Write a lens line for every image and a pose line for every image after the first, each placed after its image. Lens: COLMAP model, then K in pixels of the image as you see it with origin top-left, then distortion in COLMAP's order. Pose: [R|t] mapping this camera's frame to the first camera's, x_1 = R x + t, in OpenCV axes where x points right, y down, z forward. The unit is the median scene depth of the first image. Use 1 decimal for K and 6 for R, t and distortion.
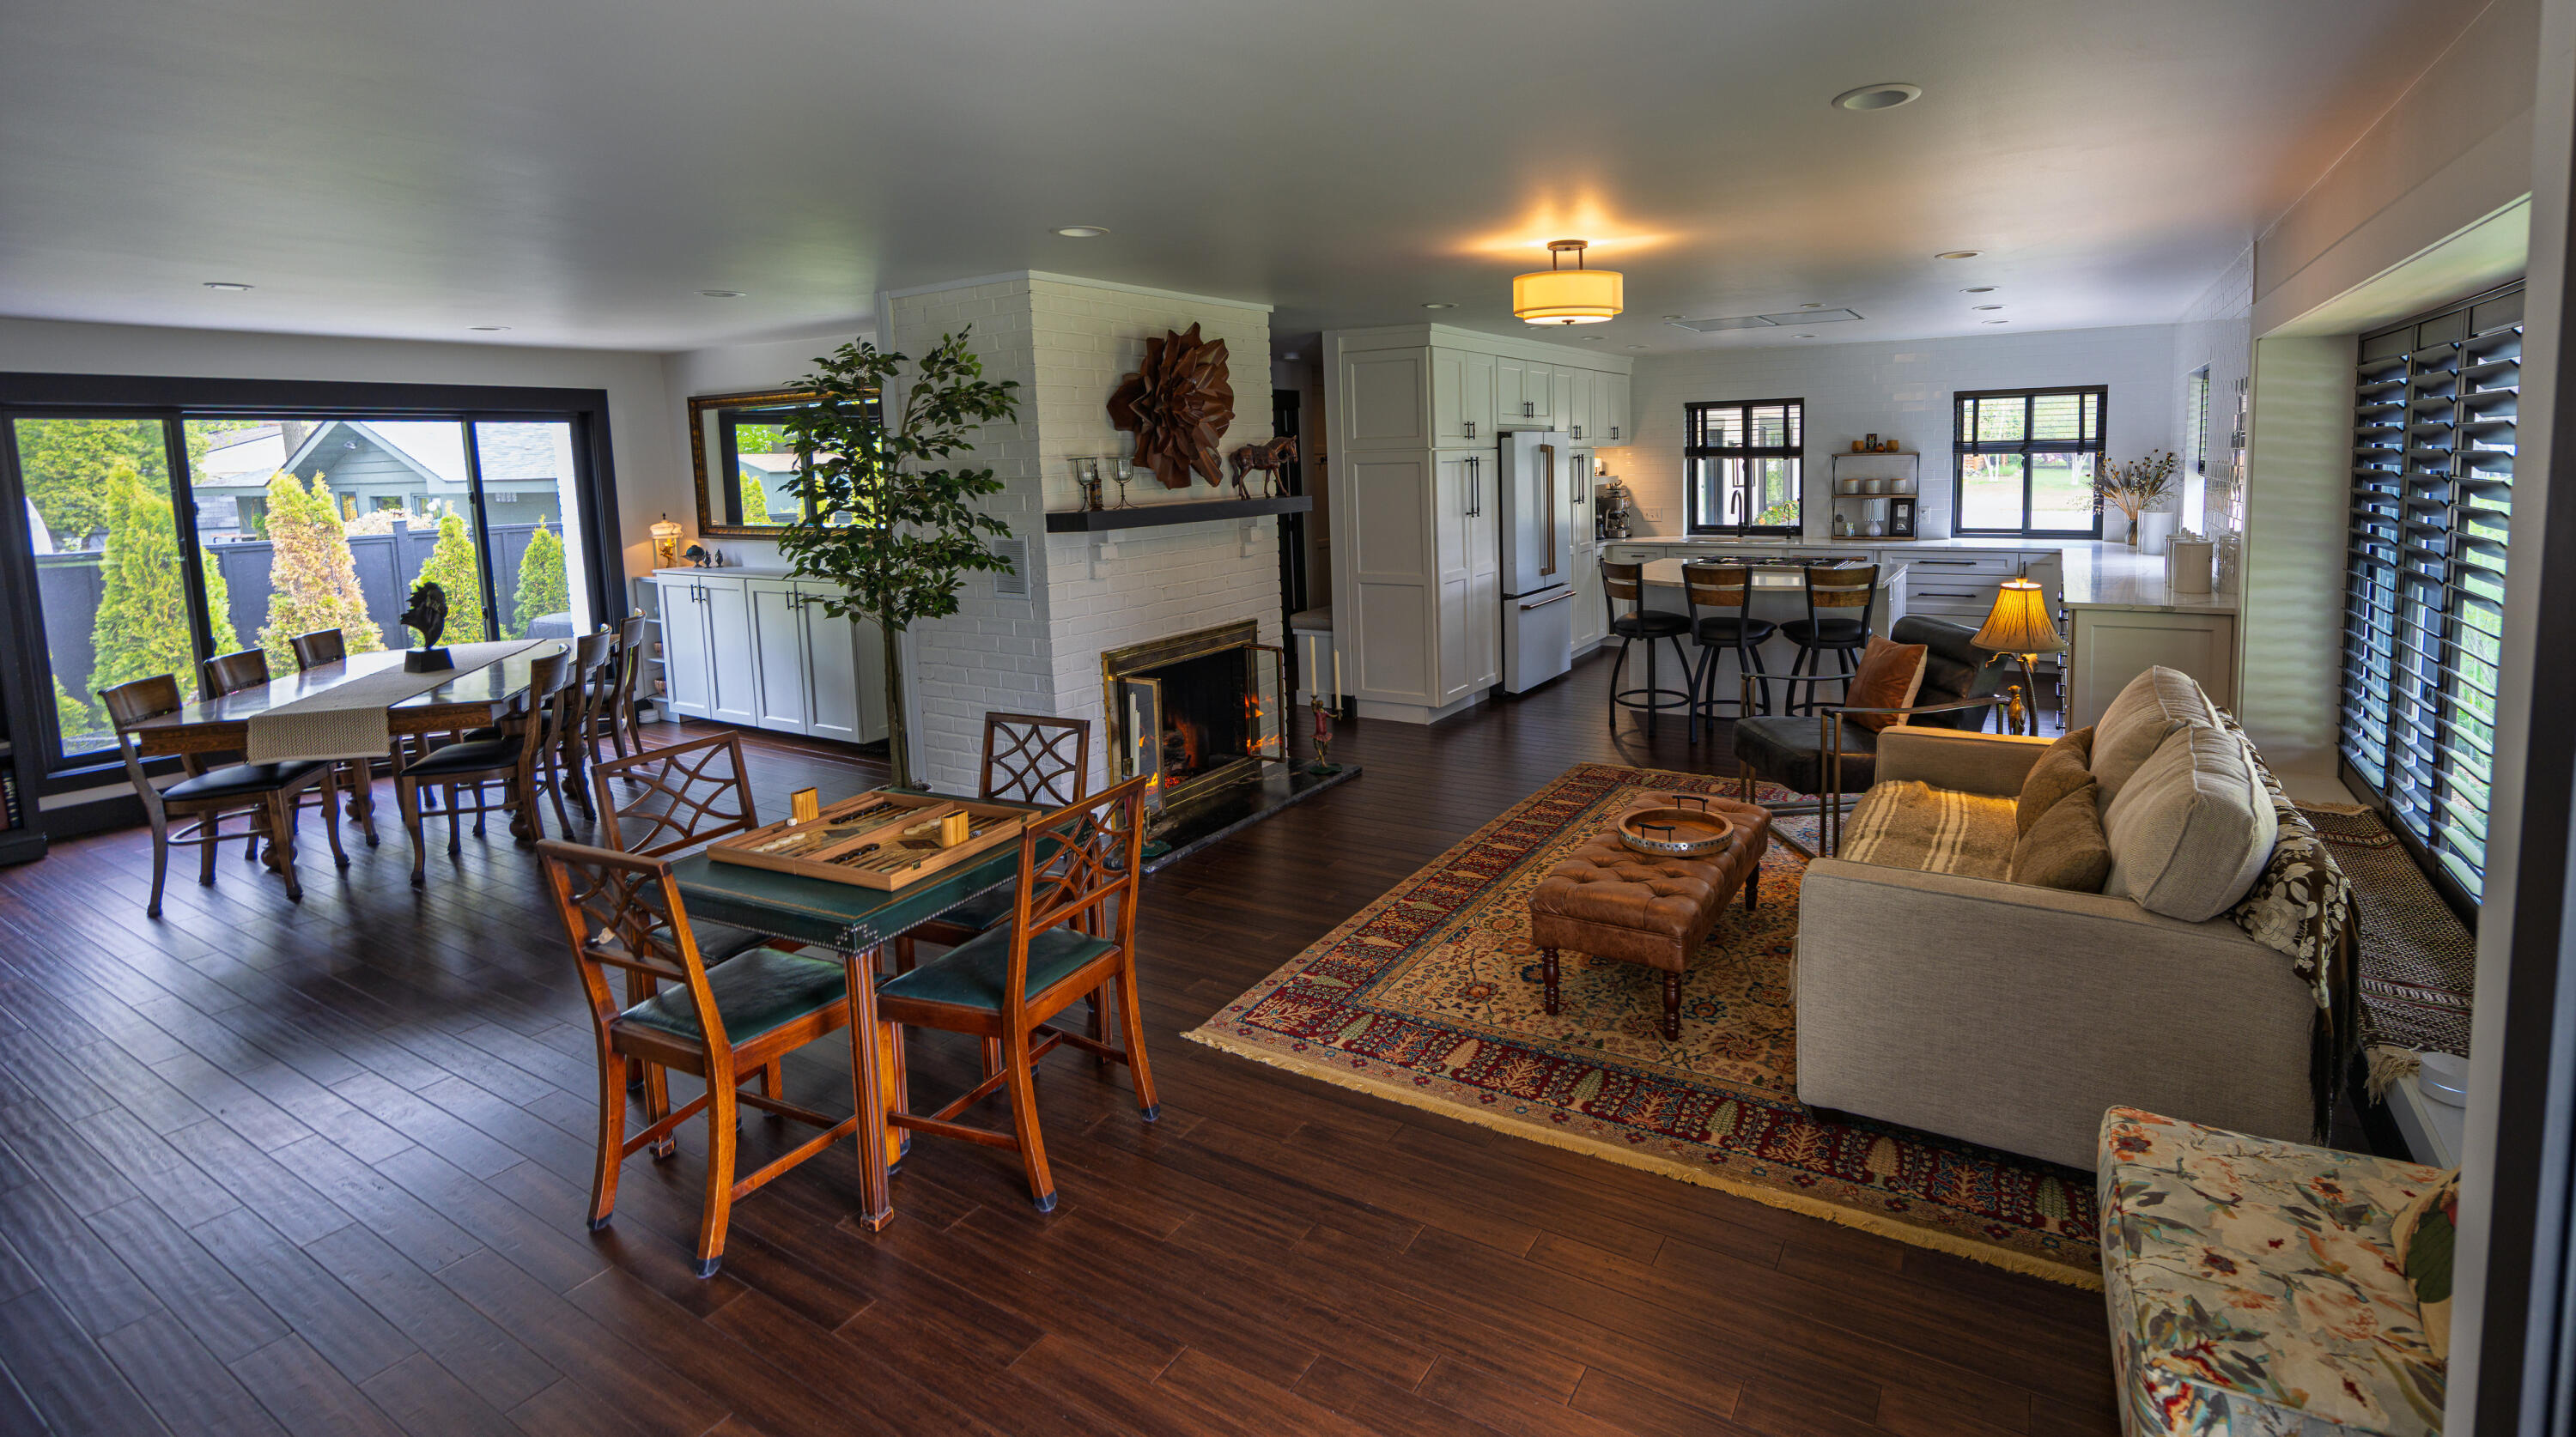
lens RADIAL K [[1617.6, 0, 1291.7], [0, 1617.6, 679.6], [0, 0, 1]] dist [0.025091, -0.030642]
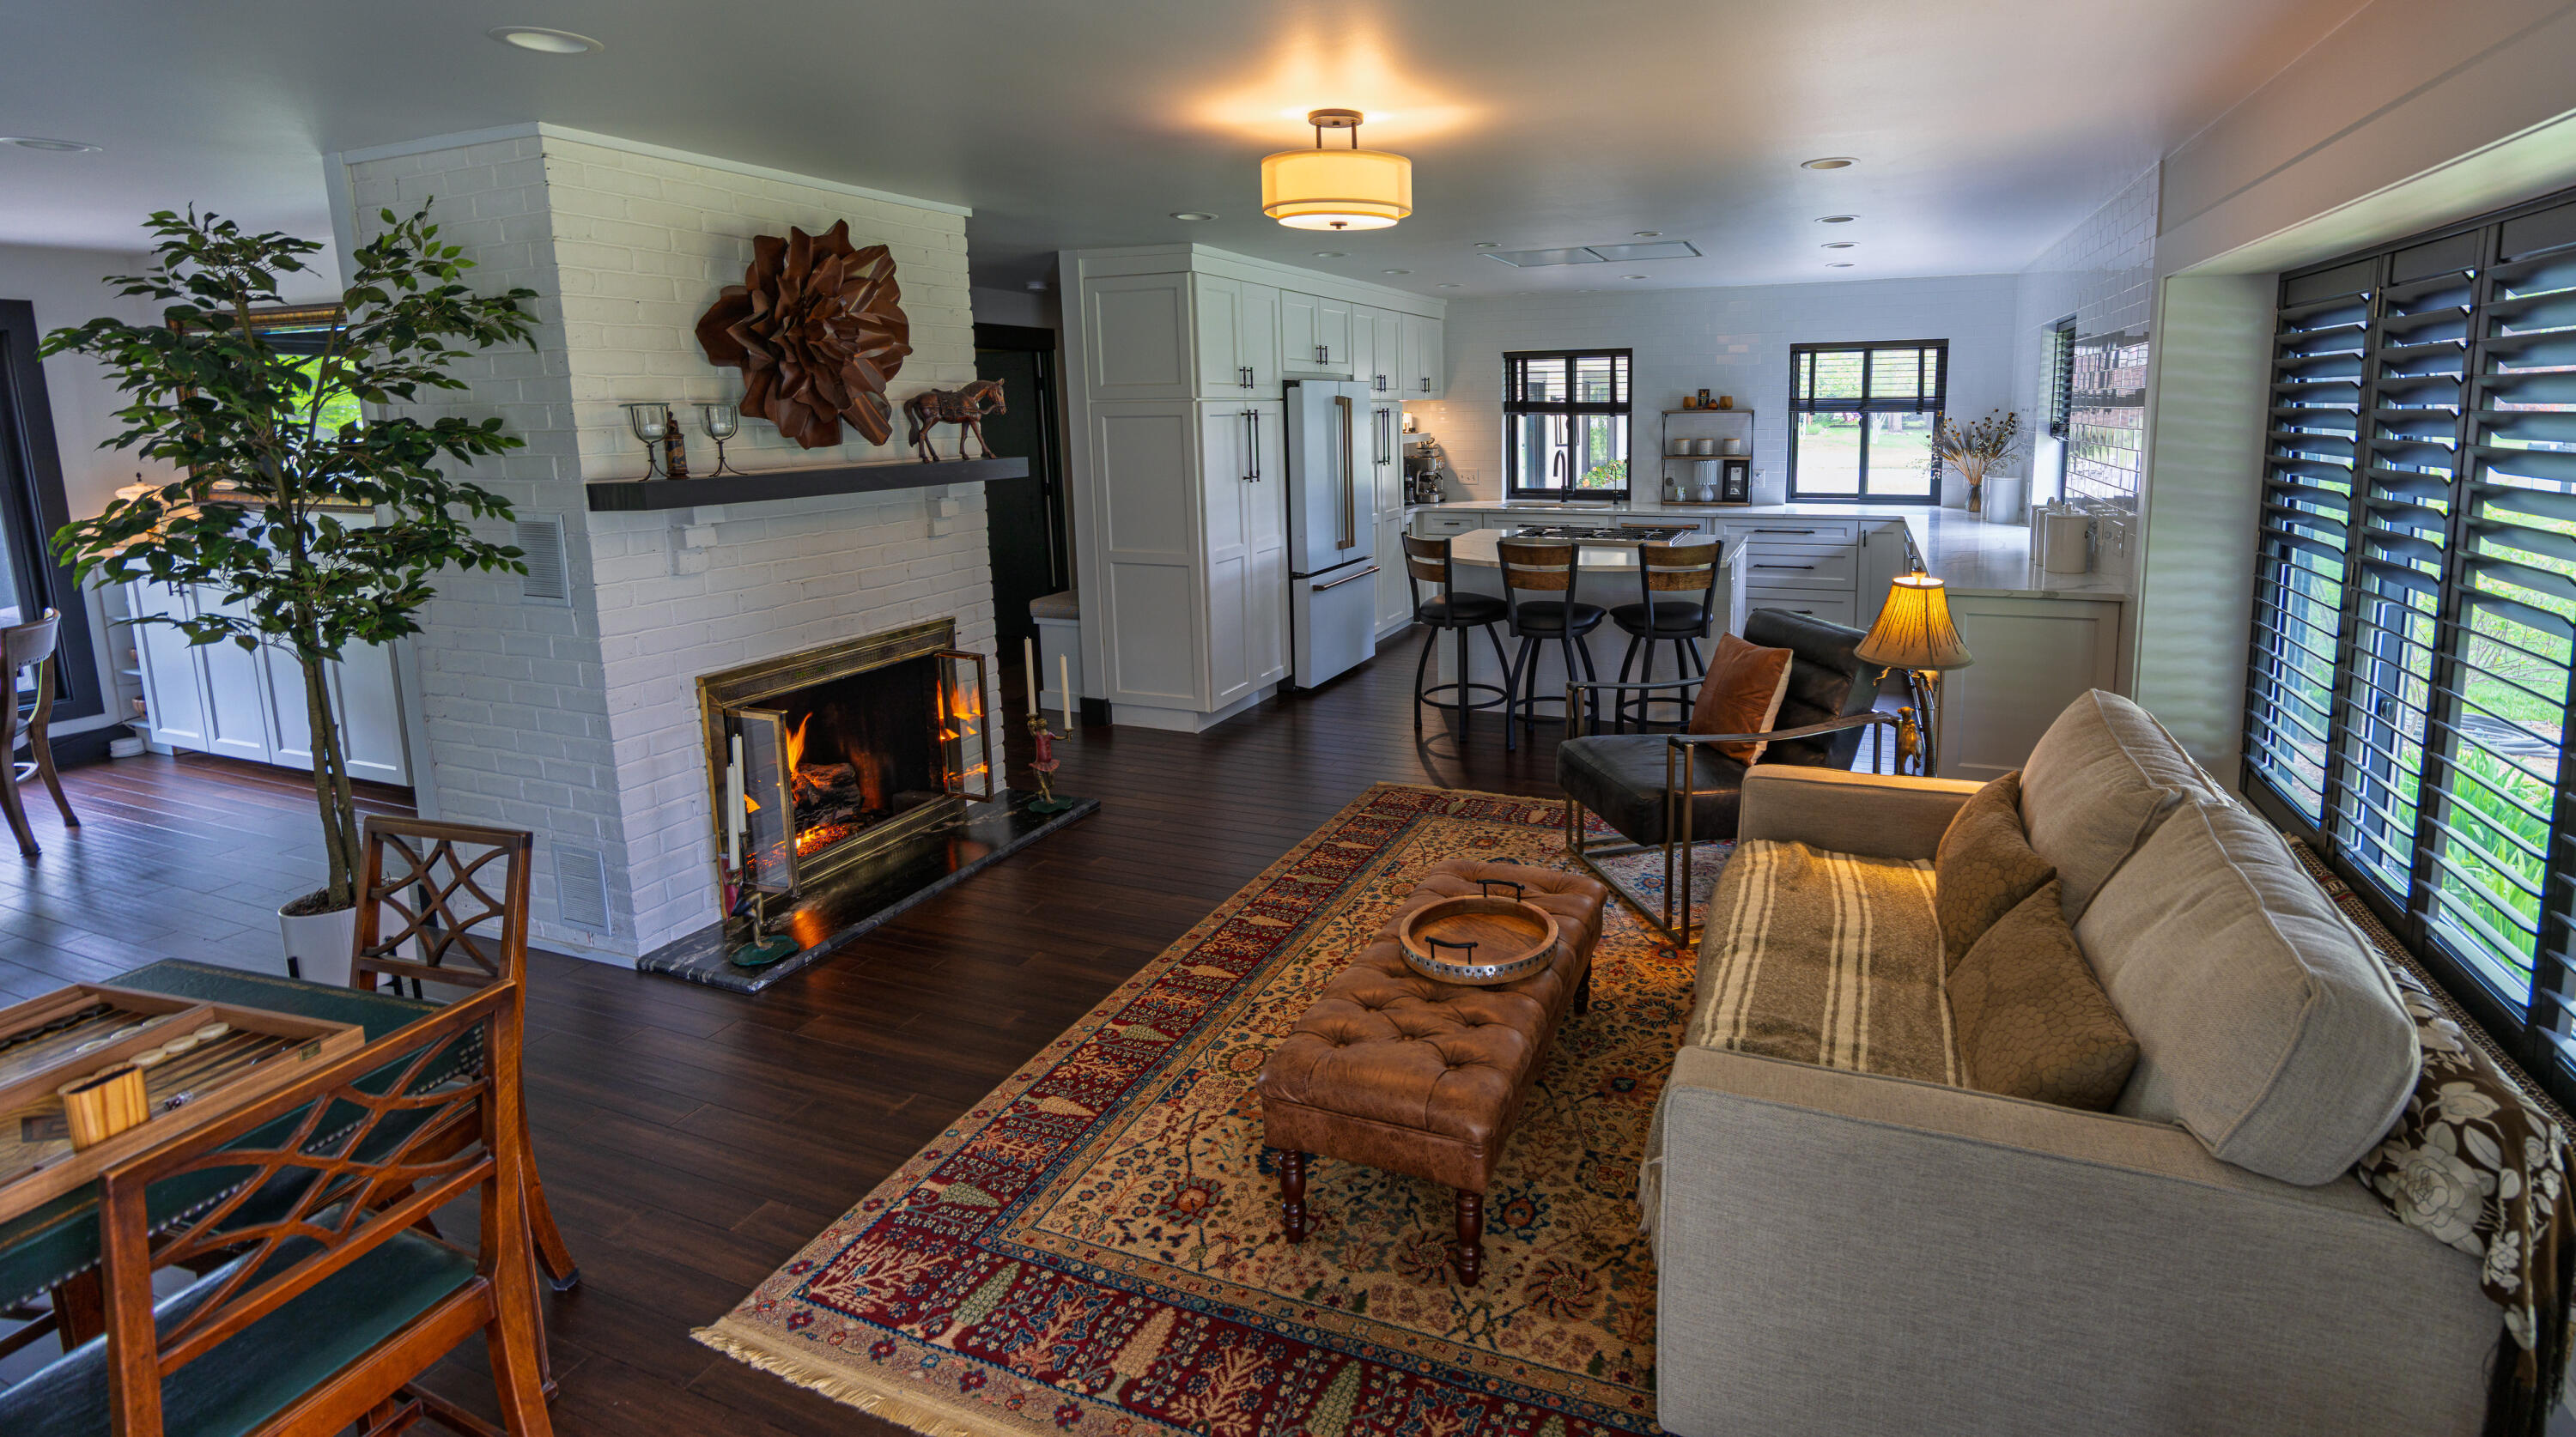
lens RADIAL K [[1617.6, 0, 1291.7], [0, 1617.6, 679.6], [0, 0, 1]] dist [0.025091, -0.030642]
pose [[0.994543, -0.008206, 0.104006, 0.064091], [0.005307, 0.999590, 0.028119, -0.031571], [-0.104194, -0.027414, 0.994179, 0.237645]]
